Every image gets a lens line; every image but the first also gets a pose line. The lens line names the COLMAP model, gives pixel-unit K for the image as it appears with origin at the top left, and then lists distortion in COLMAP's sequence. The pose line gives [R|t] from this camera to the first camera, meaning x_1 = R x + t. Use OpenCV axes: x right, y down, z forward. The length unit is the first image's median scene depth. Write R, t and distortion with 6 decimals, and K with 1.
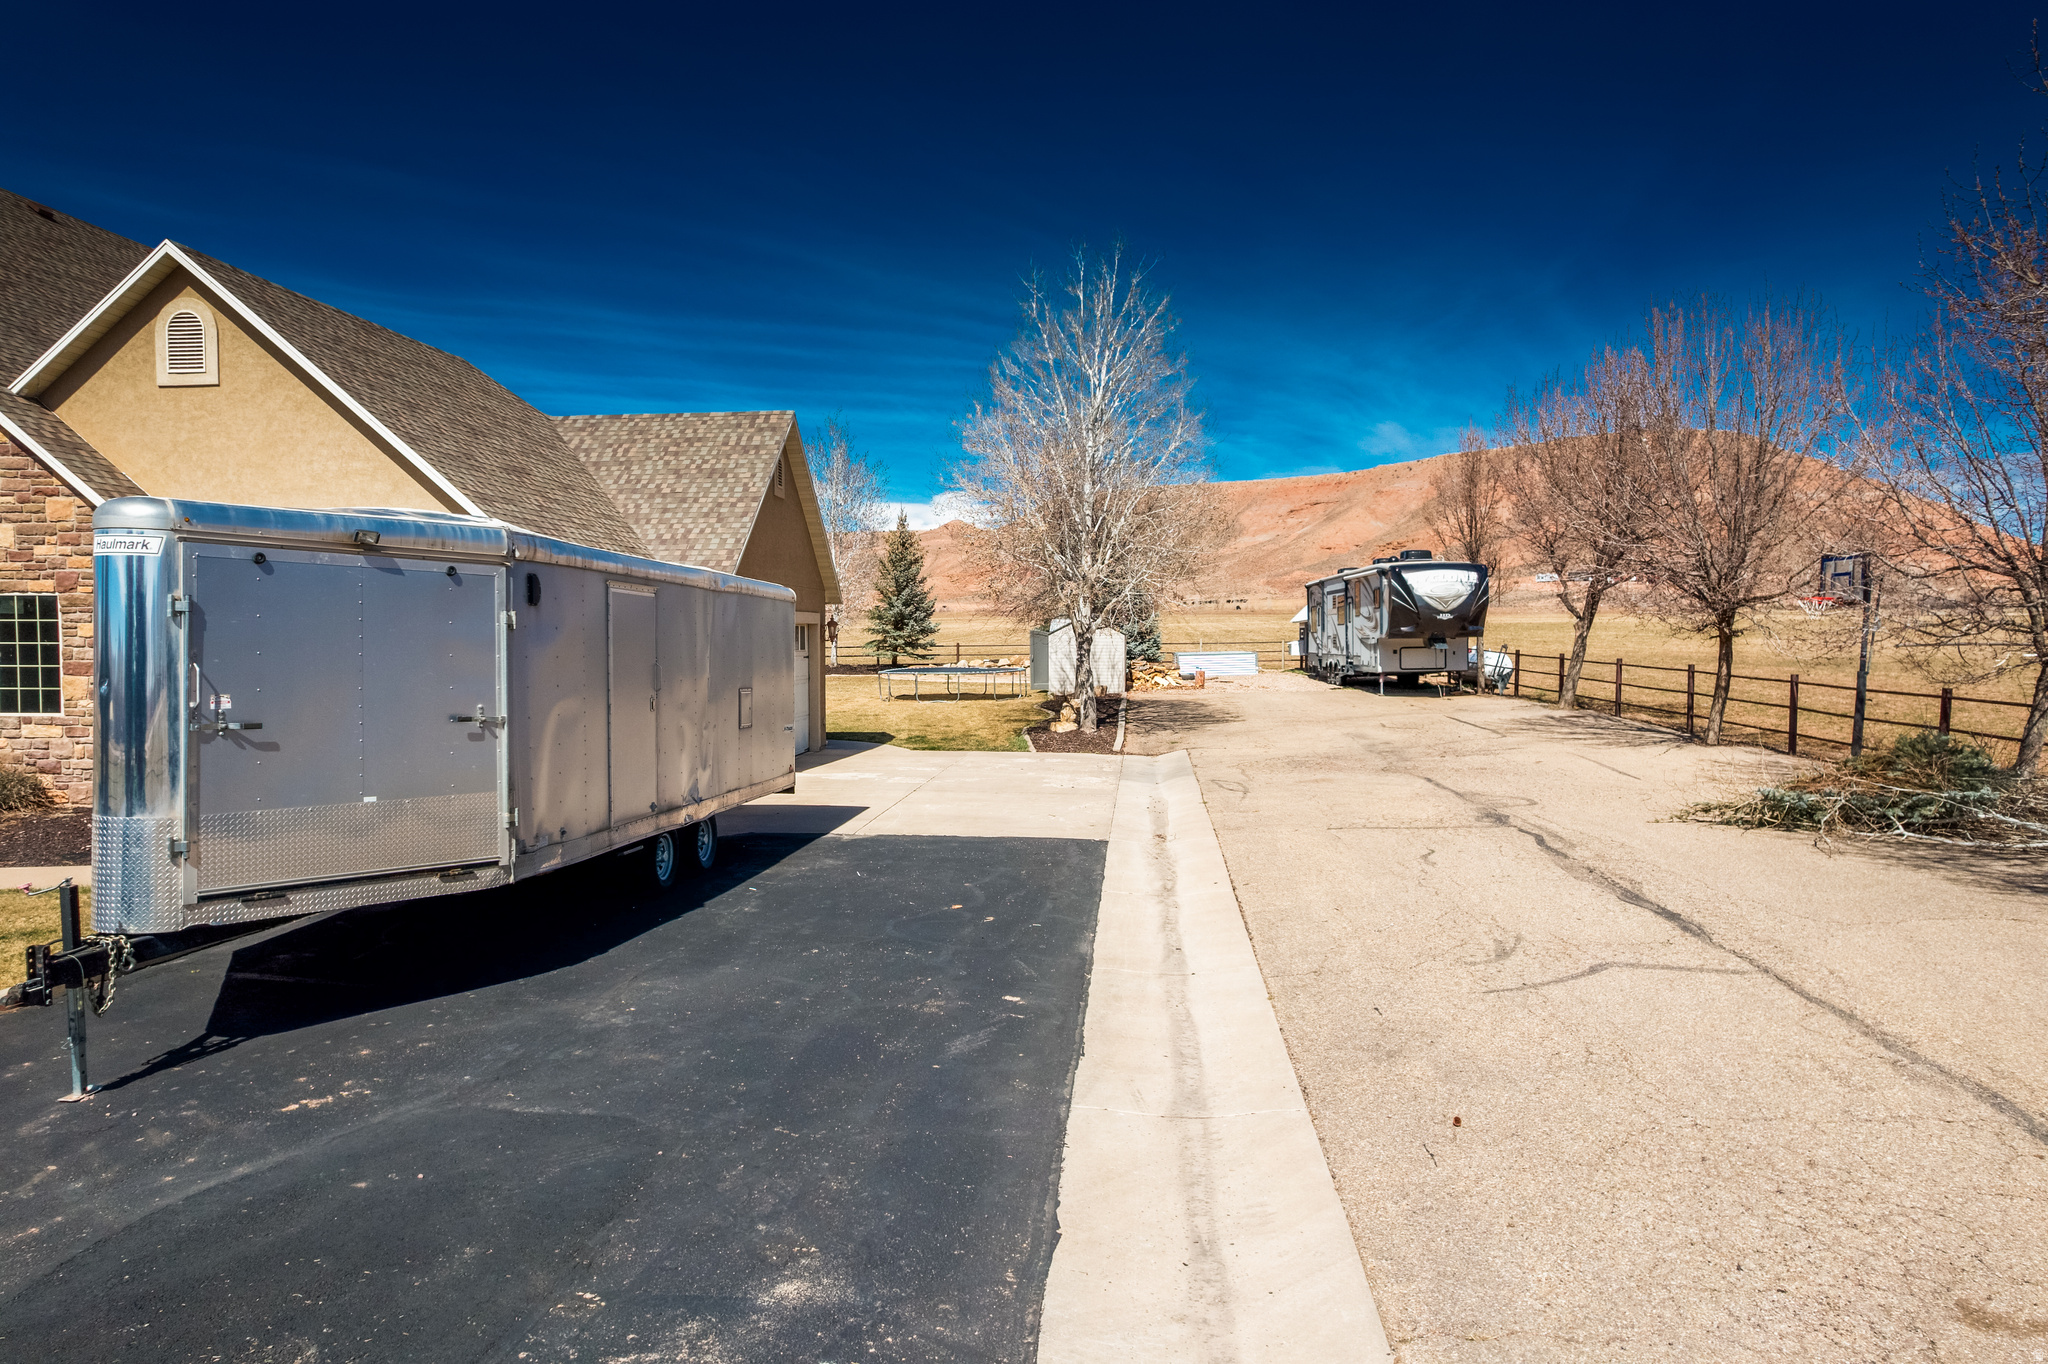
lens RADIAL K [[1316.0, 0, 1034.1], [0, 1316.0, 696.3], [0, 0, 1]] dist [-0.077668, 0.069625]
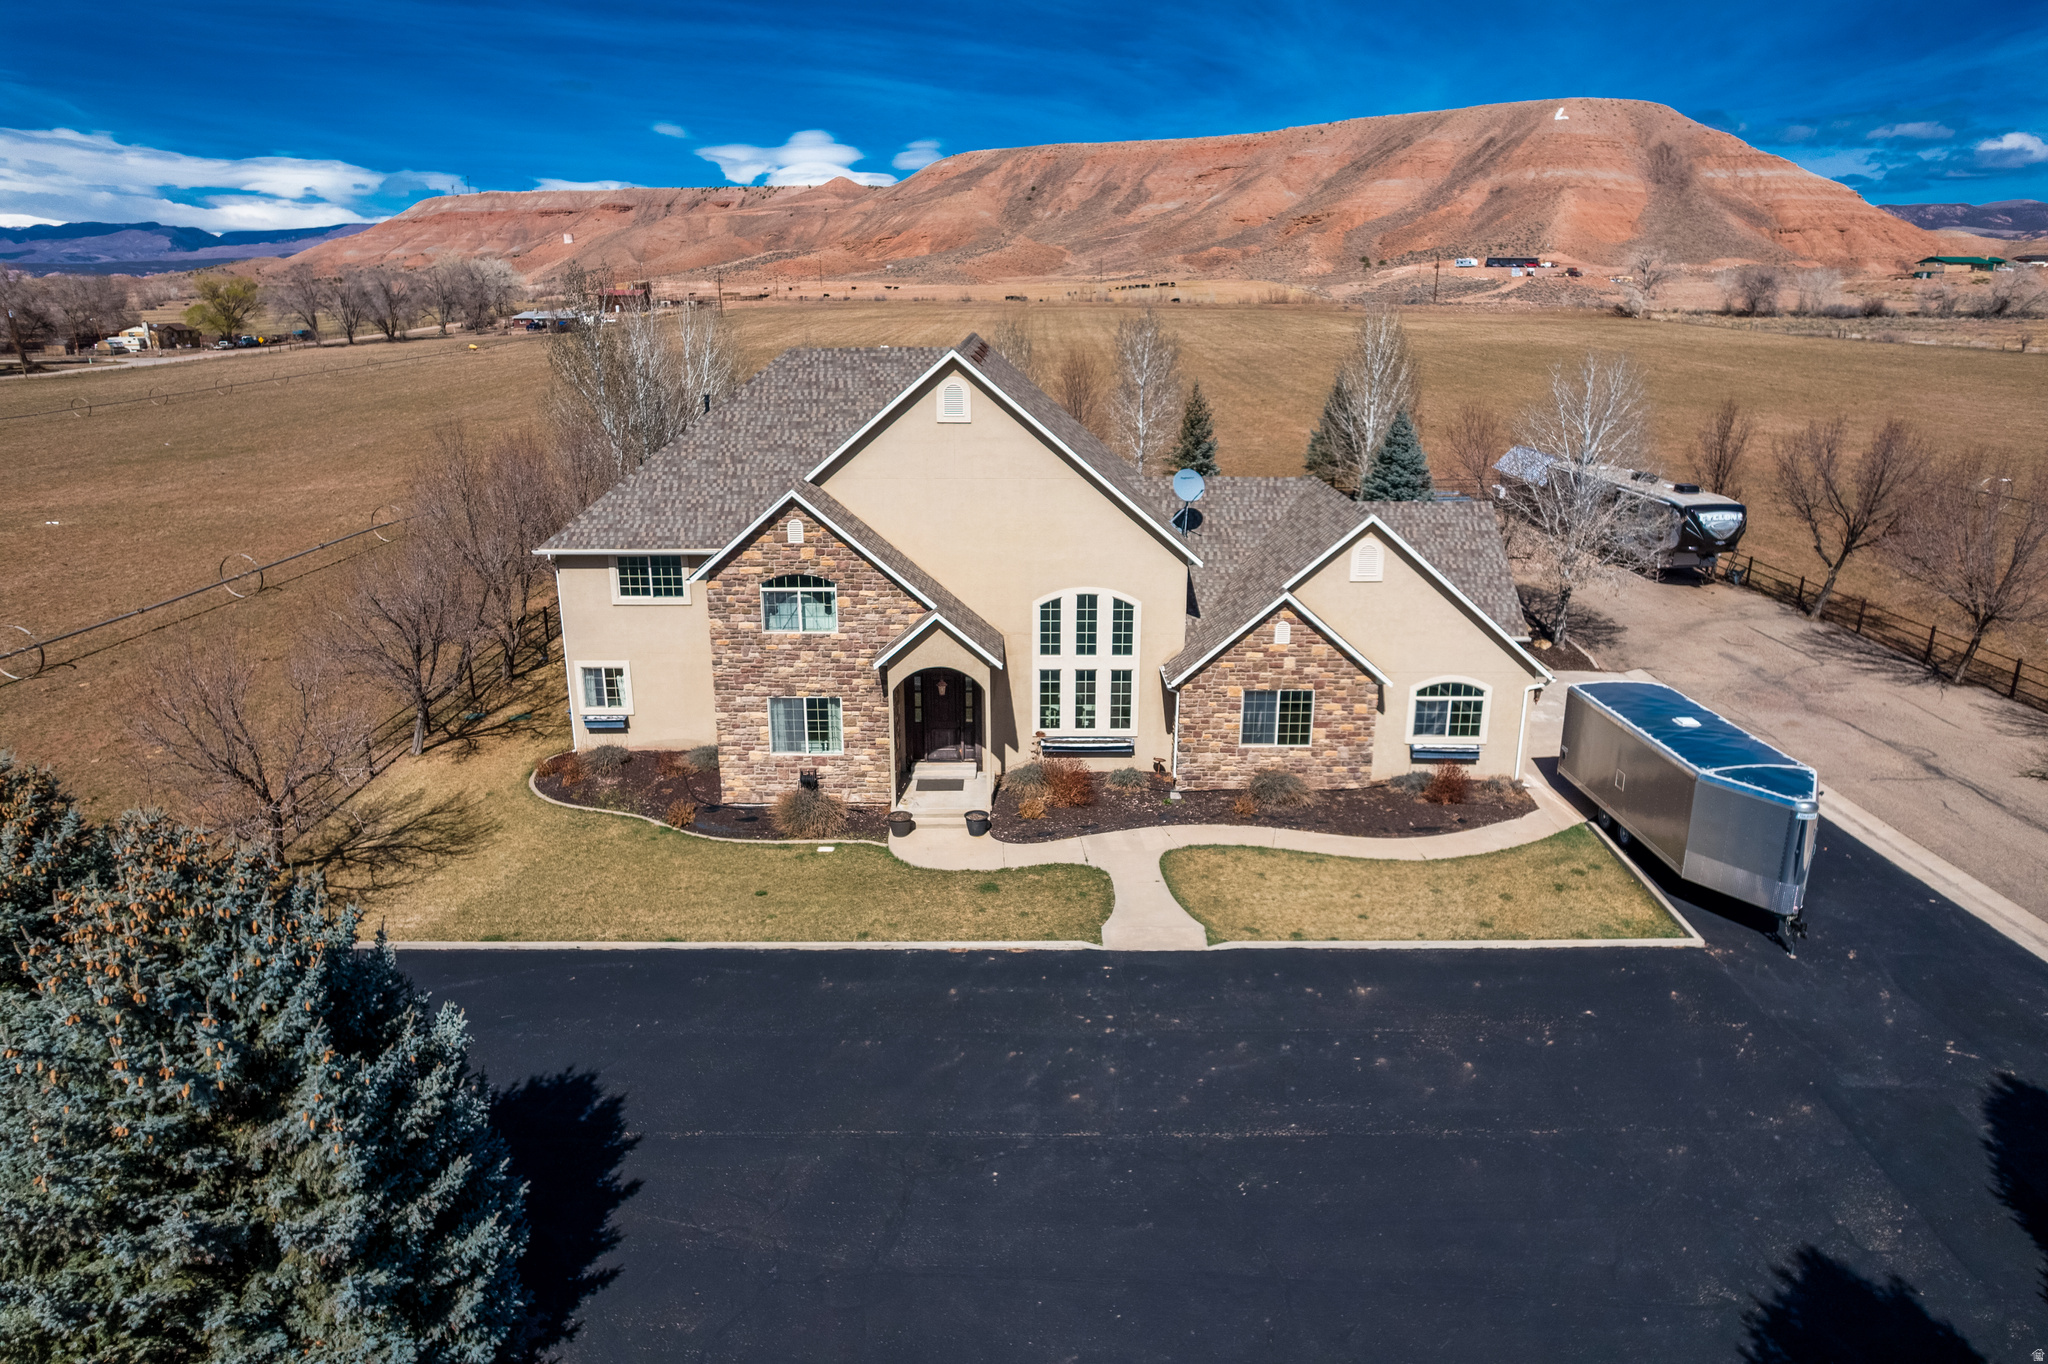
lens RADIAL K [[1316.0, 0, 1034.1], [0, 1316.0, 696.3], [0, 0, 1]] dist [-0.077668, 0.069625]
pose [[0.995499, -0.026739, 0.090924, -0.503154], [0.003063, 0.967950, 0.251126, -0.214795], [-0.094725, -0.249717, 0.963675, -0.349020]]
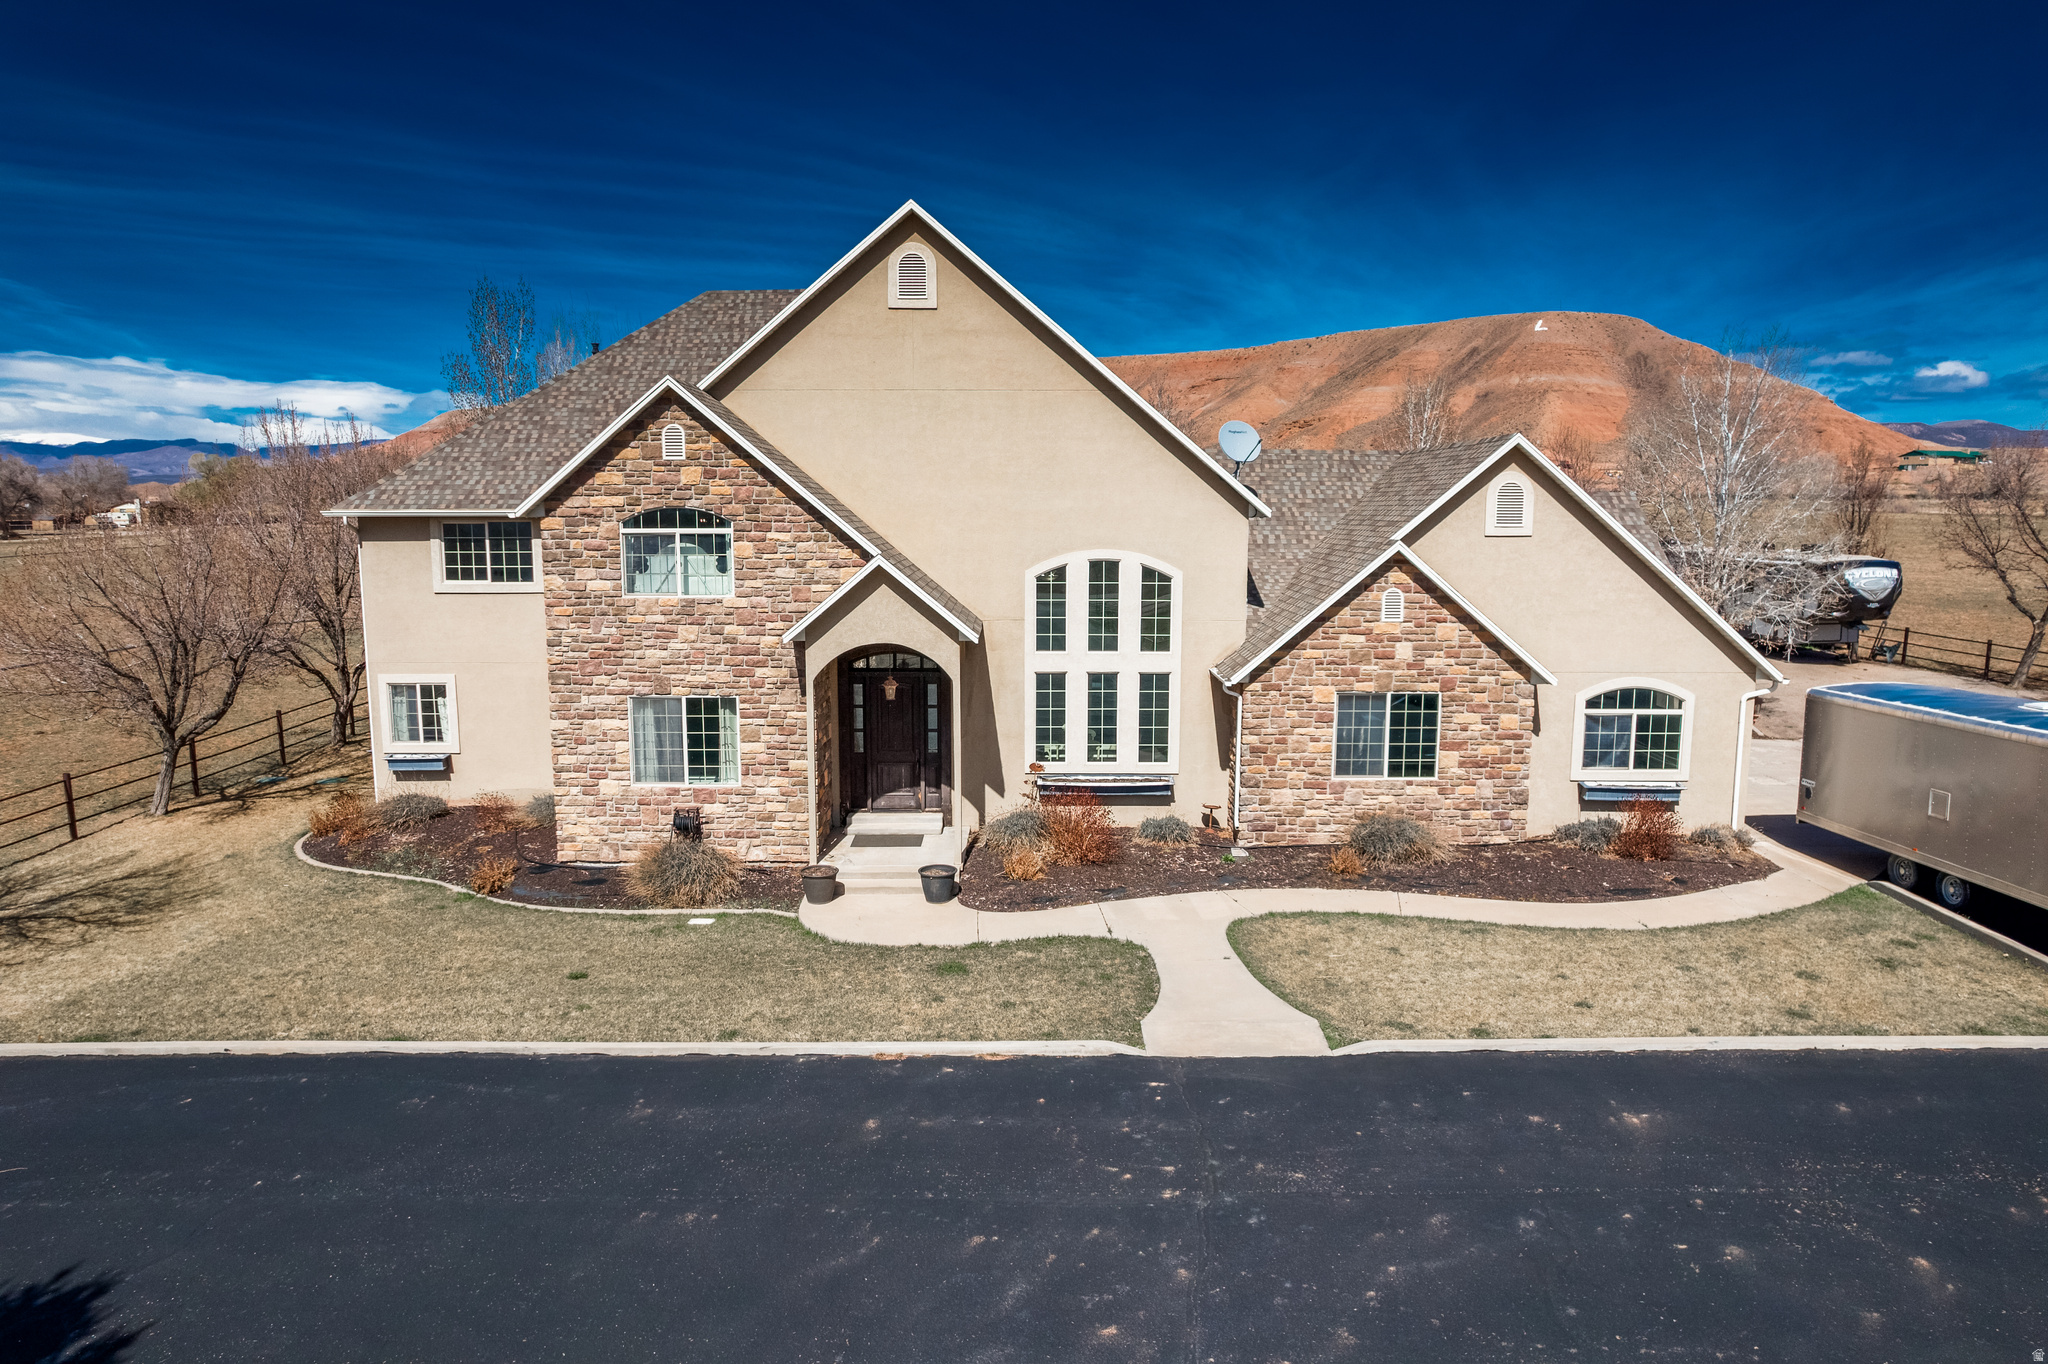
lens RADIAL K [[1315.1, 0, 1030.7], [0, 1315.1, 691.4], [0, 0, 1]] dist [-0.078630, 0.068087]
pose [[0.995672, -0.012675, 0.092072, -0.479923], [0.003949, 0.995532, 0.094340, -0.077826], [-0.092857, -0.093568, 0.991273, -0.126039]]
